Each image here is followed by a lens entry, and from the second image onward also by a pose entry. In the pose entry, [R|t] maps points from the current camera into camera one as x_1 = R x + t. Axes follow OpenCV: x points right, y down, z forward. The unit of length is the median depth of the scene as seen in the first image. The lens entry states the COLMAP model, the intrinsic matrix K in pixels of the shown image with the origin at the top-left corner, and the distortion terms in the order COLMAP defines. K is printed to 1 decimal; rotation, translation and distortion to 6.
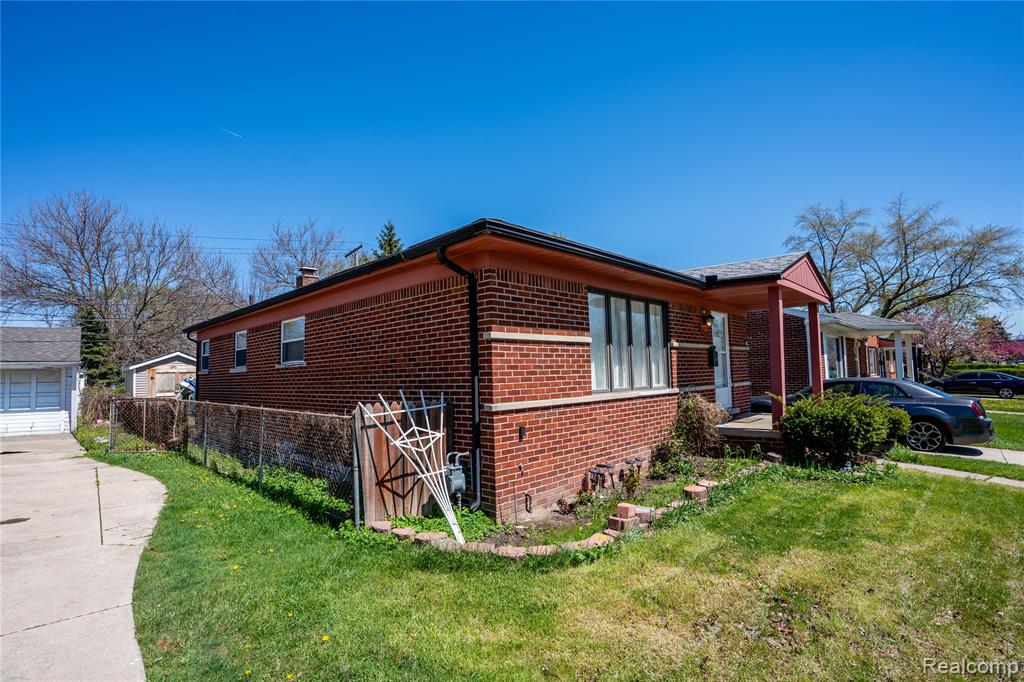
lens RADIAL K [[486.7, 0, 512.0], [0, 486.7, 341.0], [0, 0, 1]] dist [-0.050916, 0.000516]
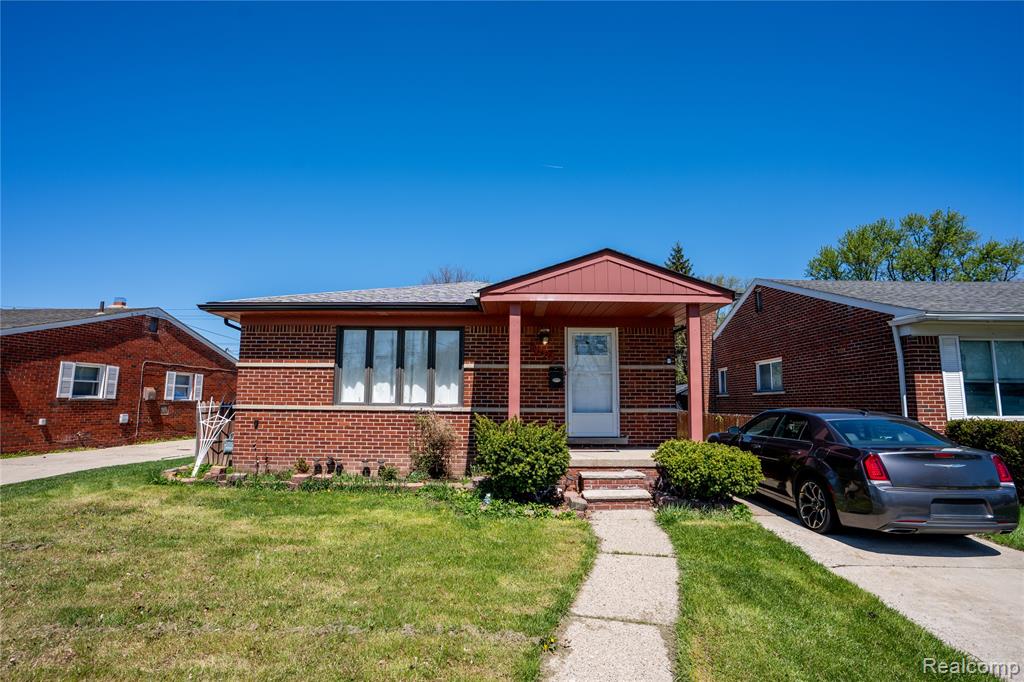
lens RADIAL K [[490.5, 0, 512.0], [0, 490.5, 341.0], [0, 0, 1]] dist [-0.035749, 0.000860]
pose [[0.687259, -0.072159, -0.722820, 1.485308], [0.023823, 0.996758, -0.076855, 0.047221], [0.726022, 0.035600, 0.686750, 0.407647]]
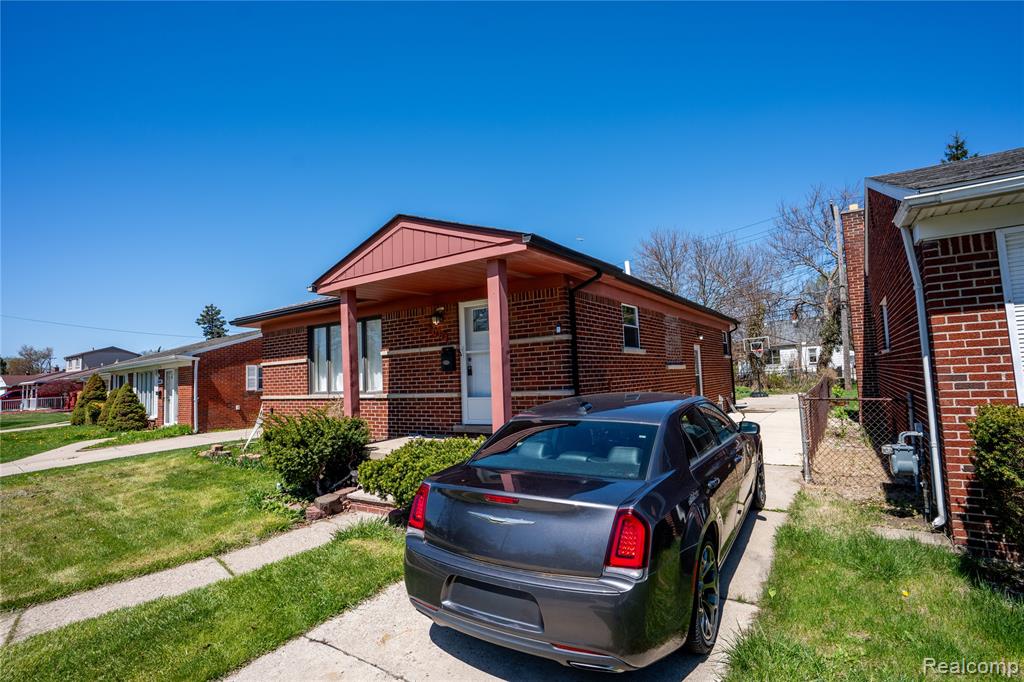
lens RADIAL K [[486.7, 0, 512.0], [0, 486.7, 341.0], [0, 0, 1]] dist [-0.050916, 0.000516]
pose [[0.172257, -0.063056, -0.983032, 1.810534], [0.094516, 0.994403, -0.047223, 0.072621], [0.980507, -0.084778, 0.177252, 1.364283]]
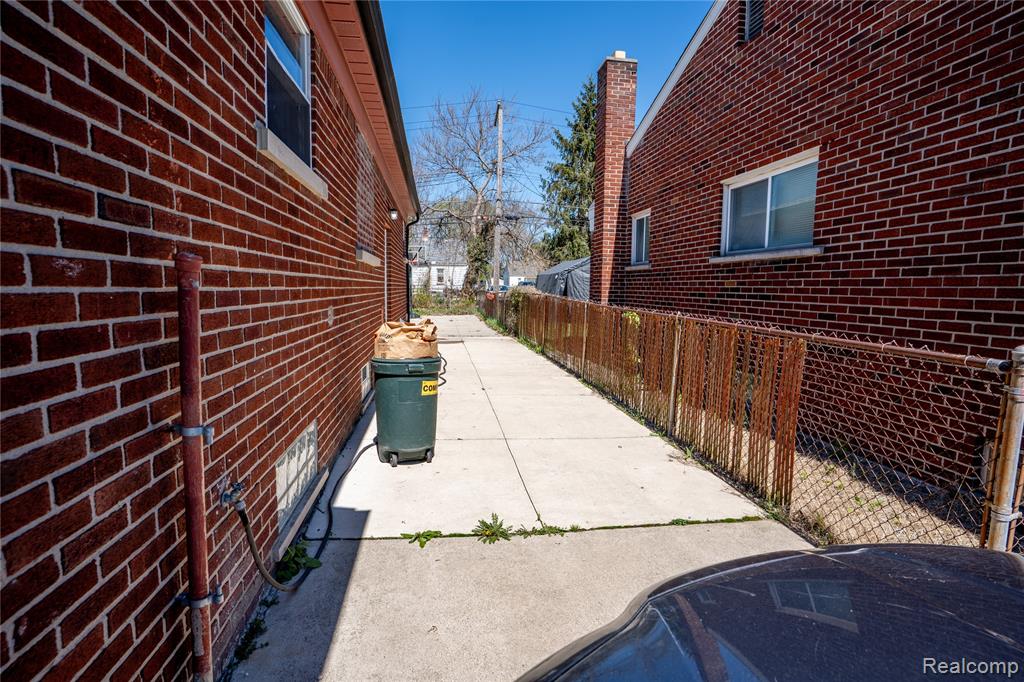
lens RADIAL K [[490.7, 0, 512.0], [0, 490.7, 341.0], [0, 0, 1]] dist [-0.094147, 0.000092]
pose [[0.803143, 0.093262, -0.588442, 0.888302], [0.005925, 0.986373, 0.164416, 0.139298], [0.595757, -0.135536, 0.791646, 1.729490]]
